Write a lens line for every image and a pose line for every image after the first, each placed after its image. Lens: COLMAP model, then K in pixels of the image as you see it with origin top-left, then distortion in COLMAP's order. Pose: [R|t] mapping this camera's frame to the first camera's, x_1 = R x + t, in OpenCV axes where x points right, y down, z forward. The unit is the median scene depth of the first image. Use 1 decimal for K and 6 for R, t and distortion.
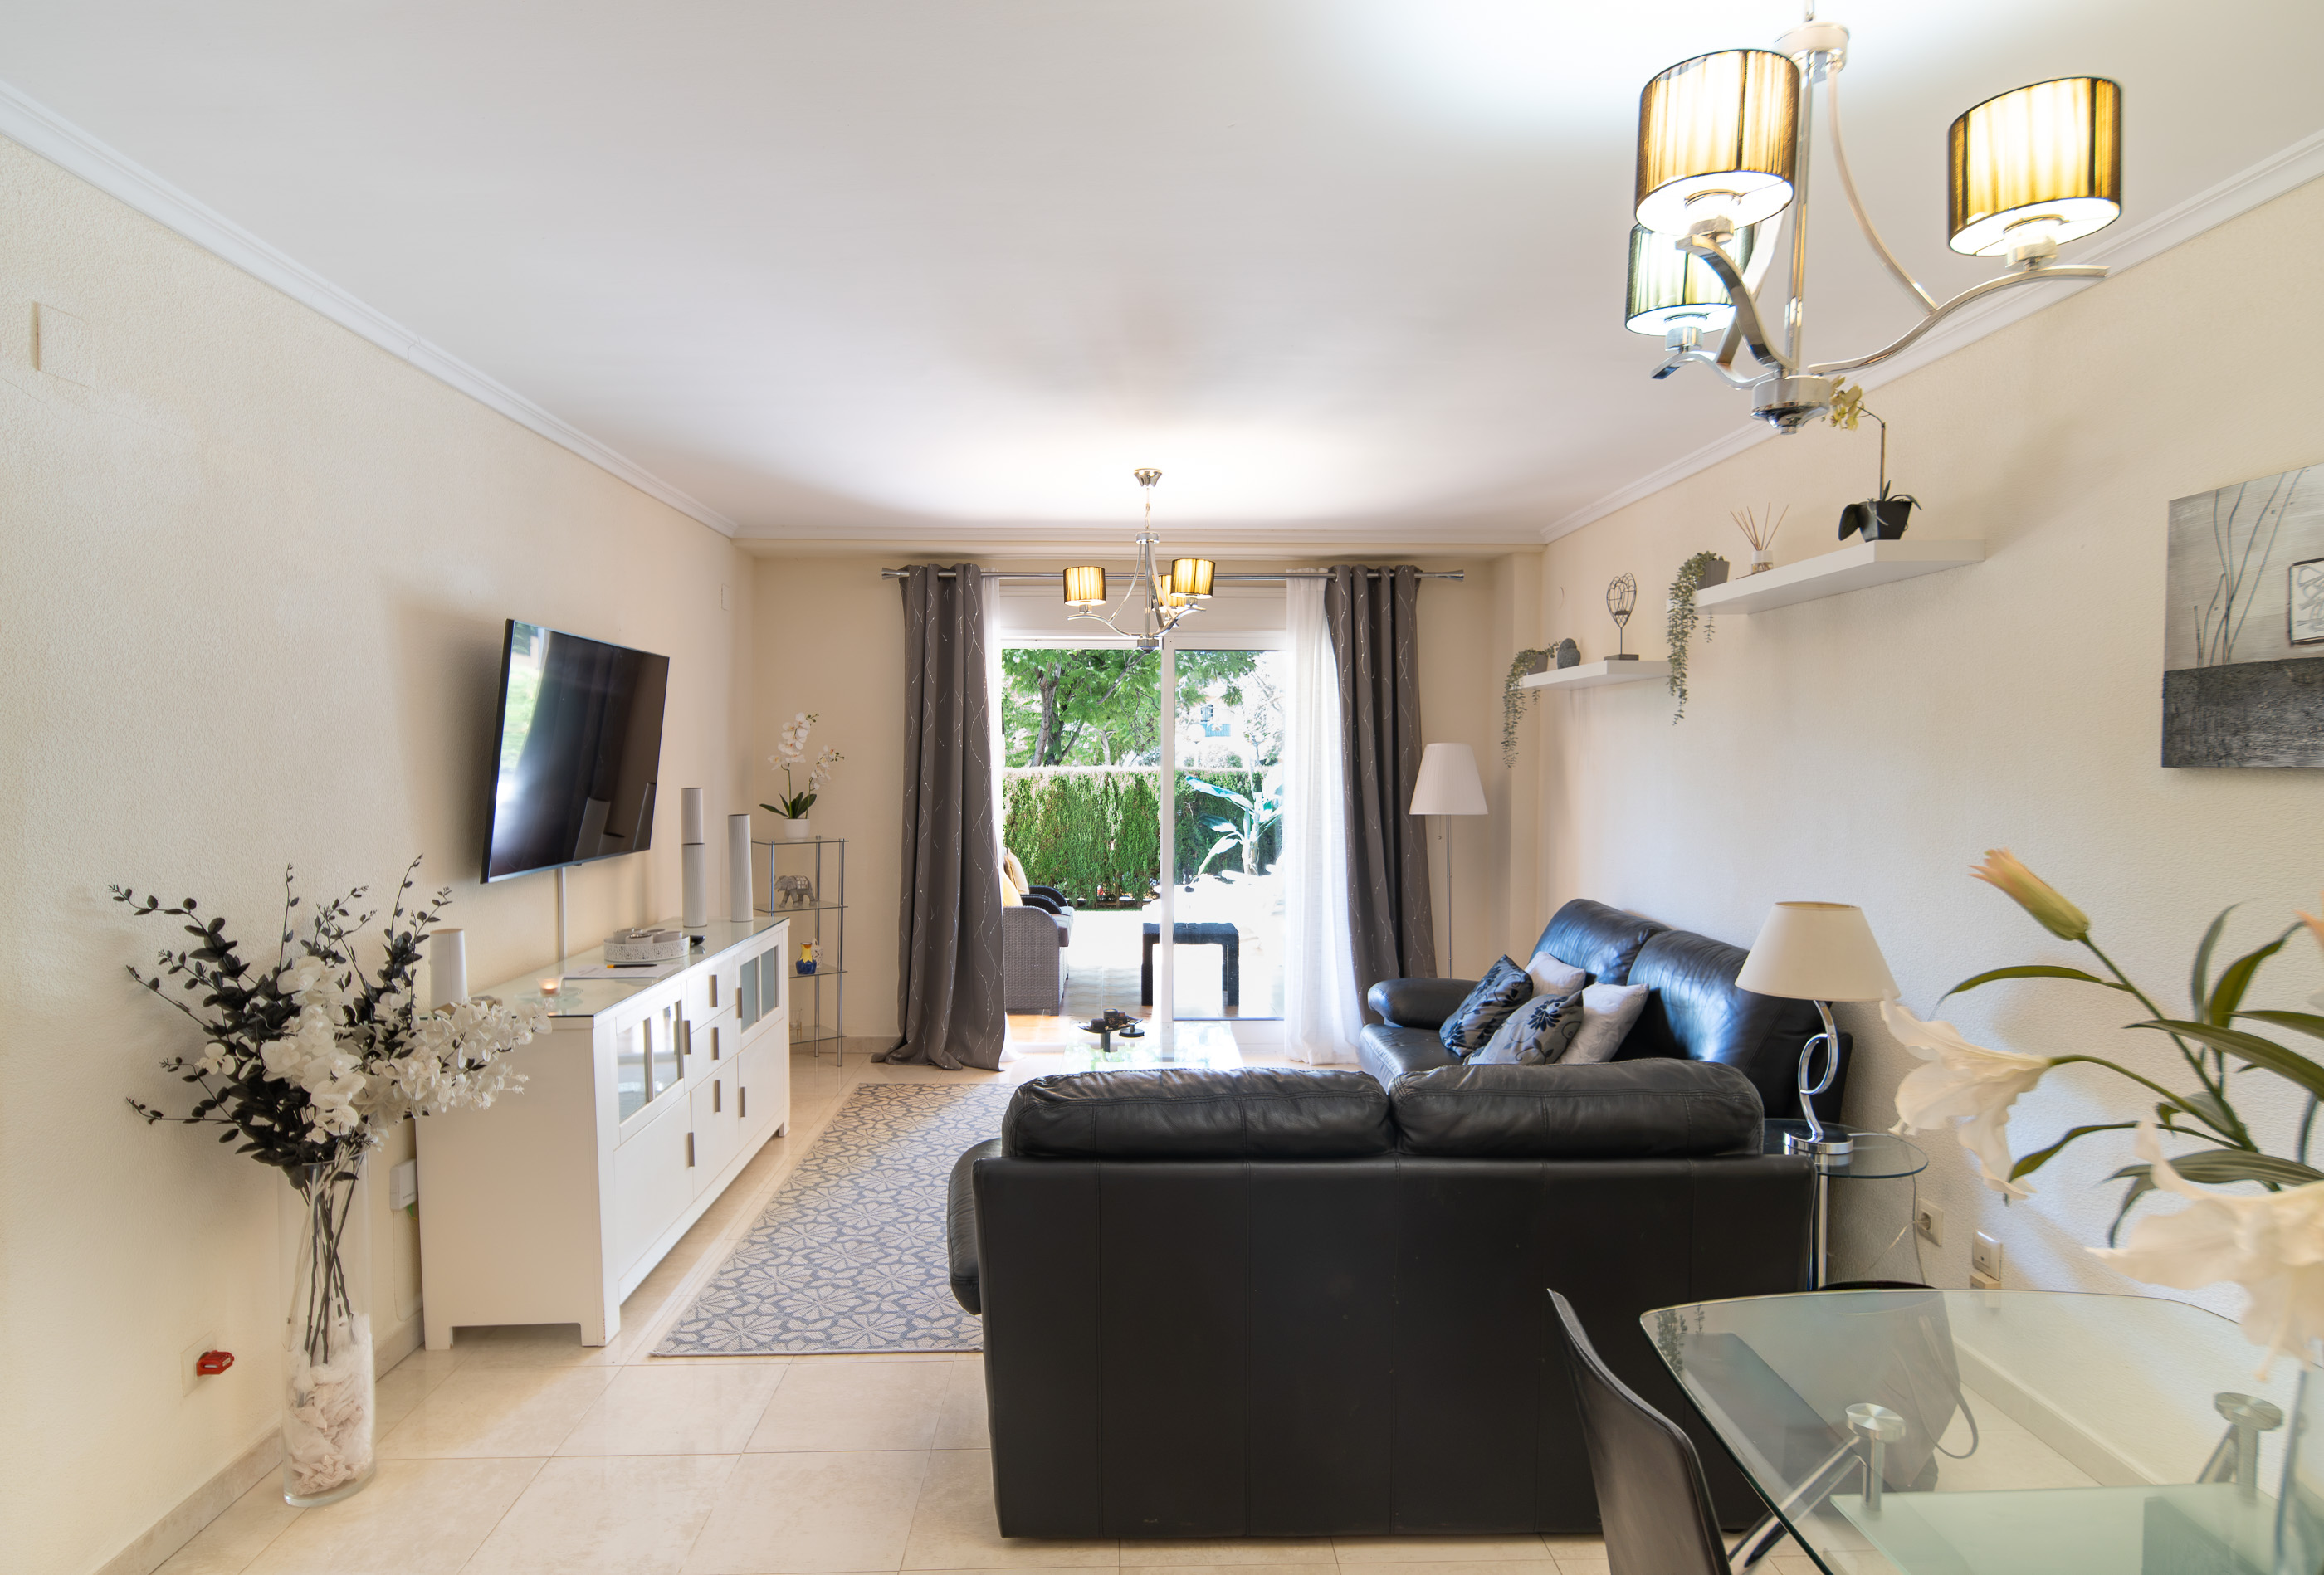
lens RADIAL K [[1269.9, 0, 1157.2], [0, 1269.9, 792.1], [0, 0, 1]] dist [-0.002163, 0.000444]
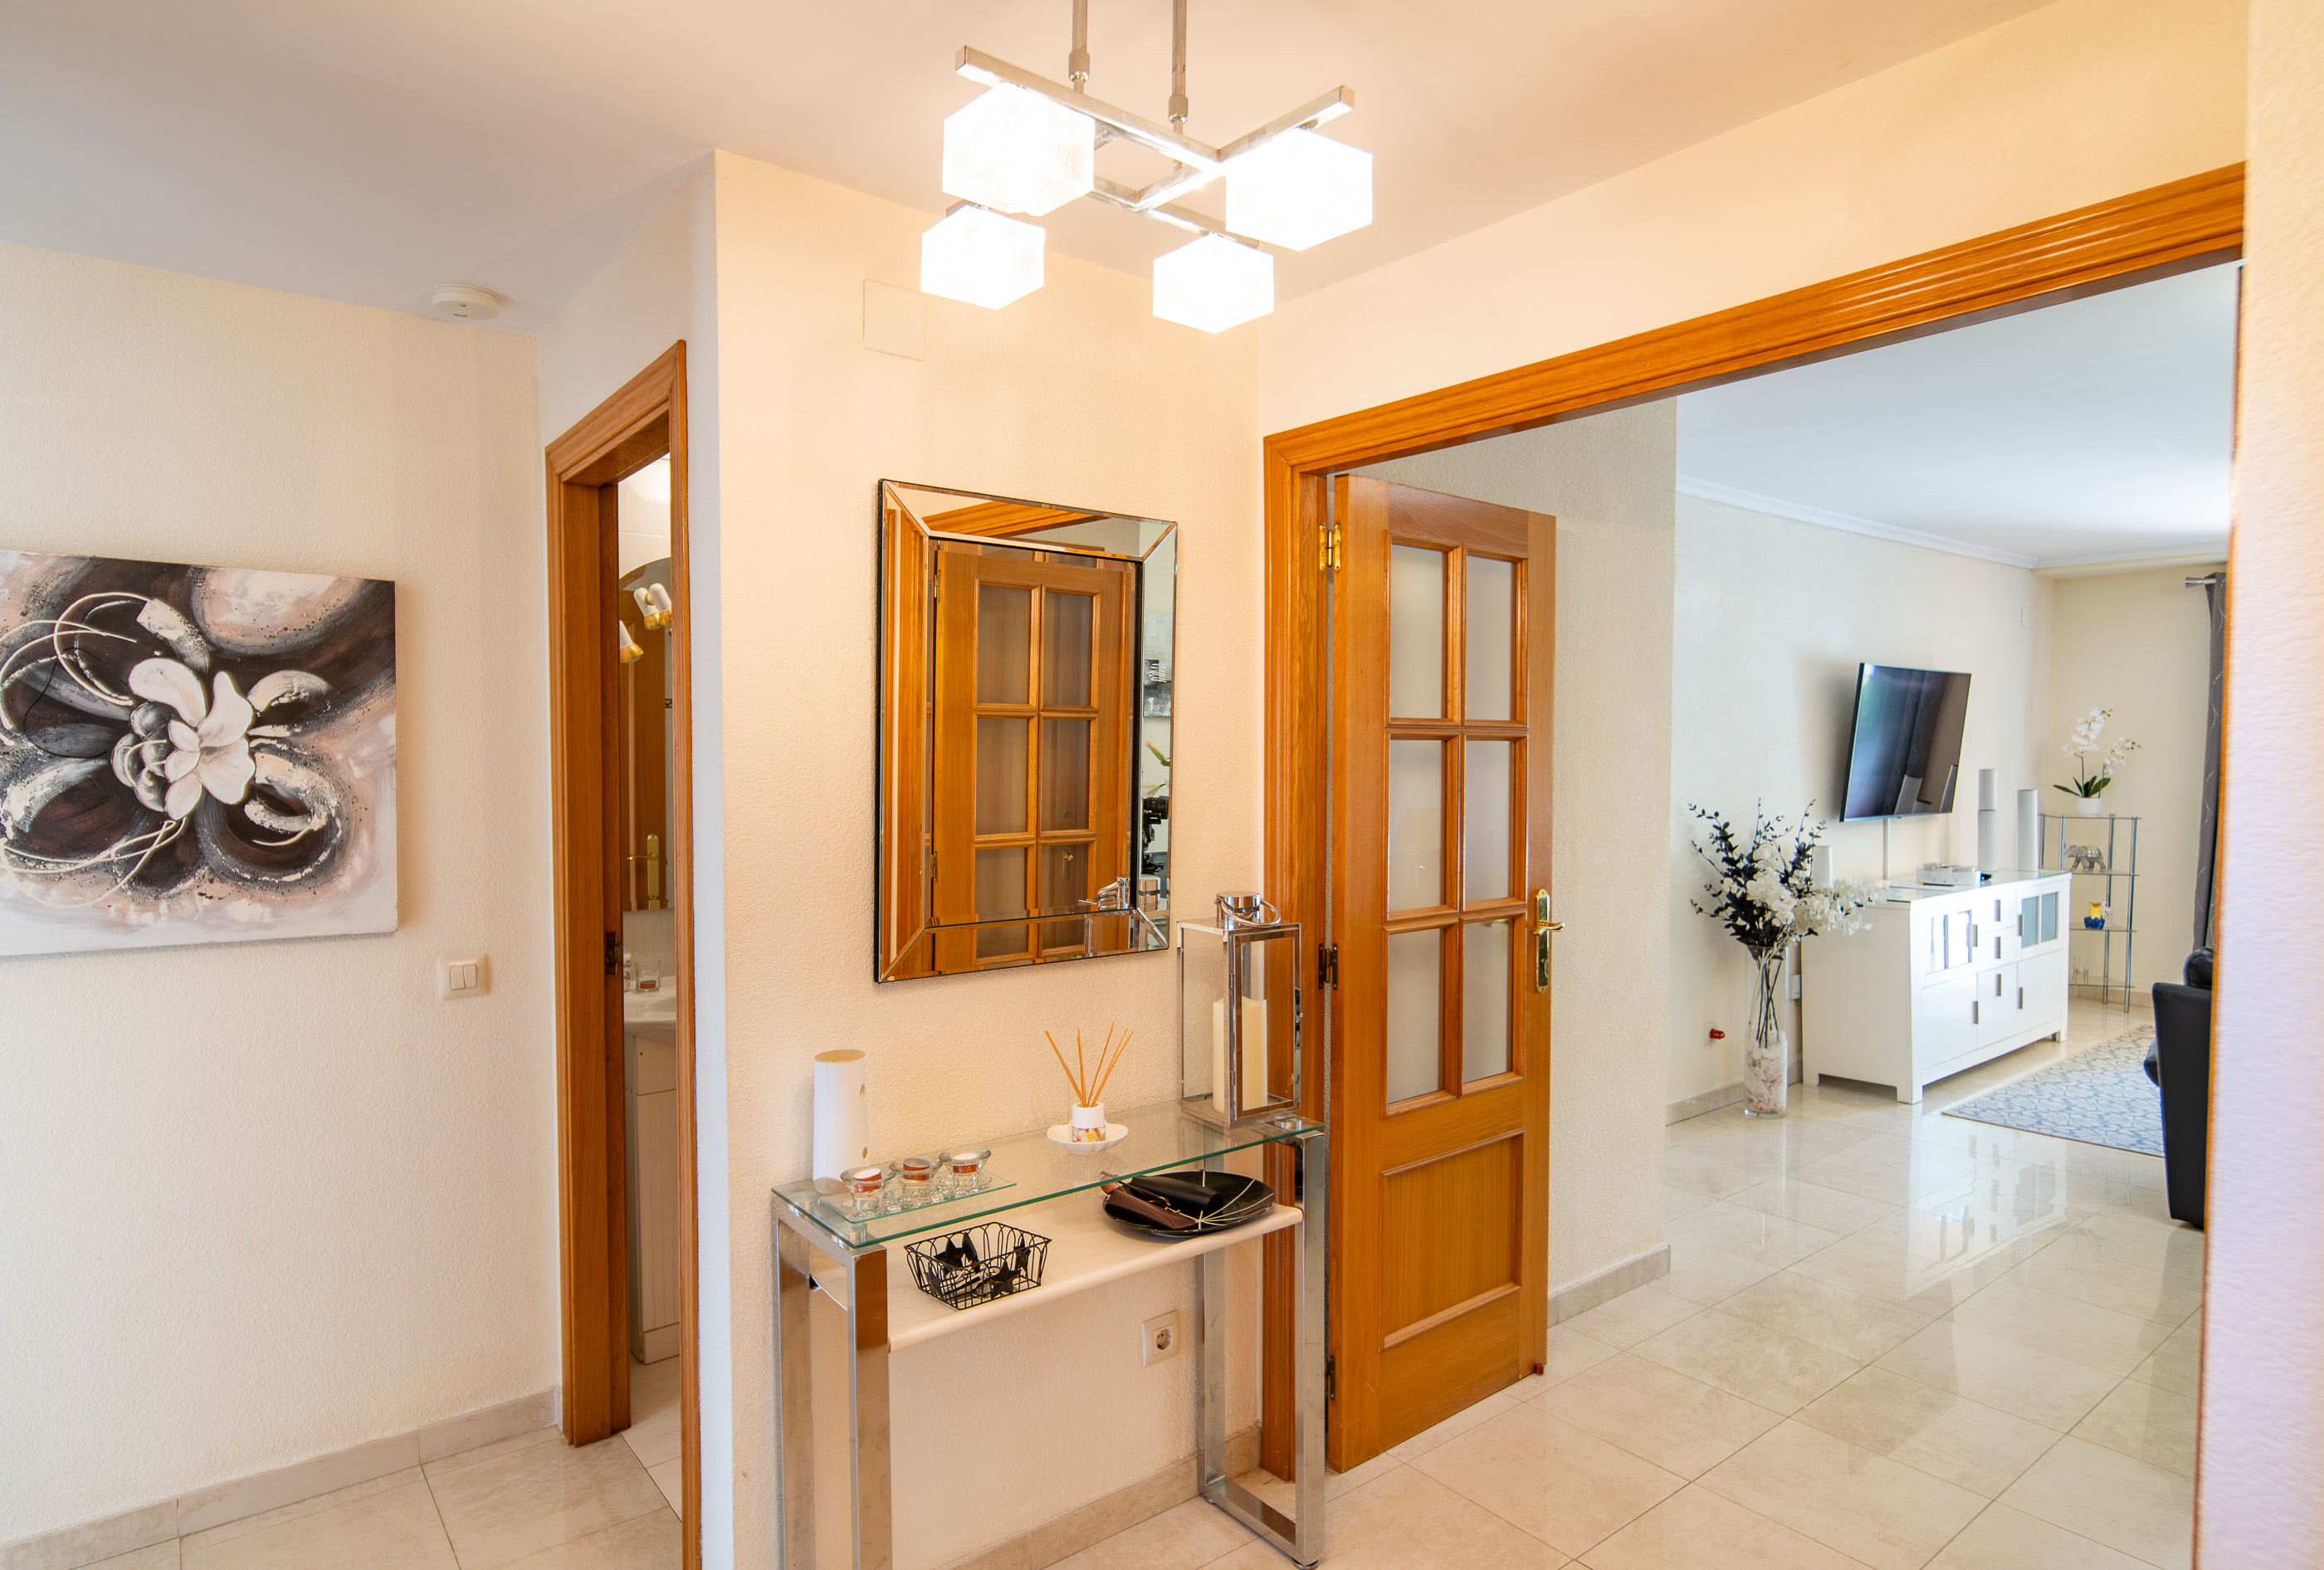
lens RADIAL K [[1270.3, 0, 1154.4], [0, 1270.3, 786.0], [0, 0, 1]] dist [-0.002163, 0.000444]
pose [[0.584448, 0.021418, -0.811149, 0.316429], [-0.019666, 0.999732, 0.012228, 0.023325], [0.811193, 0.008805, 0.584712, -0.762394]]
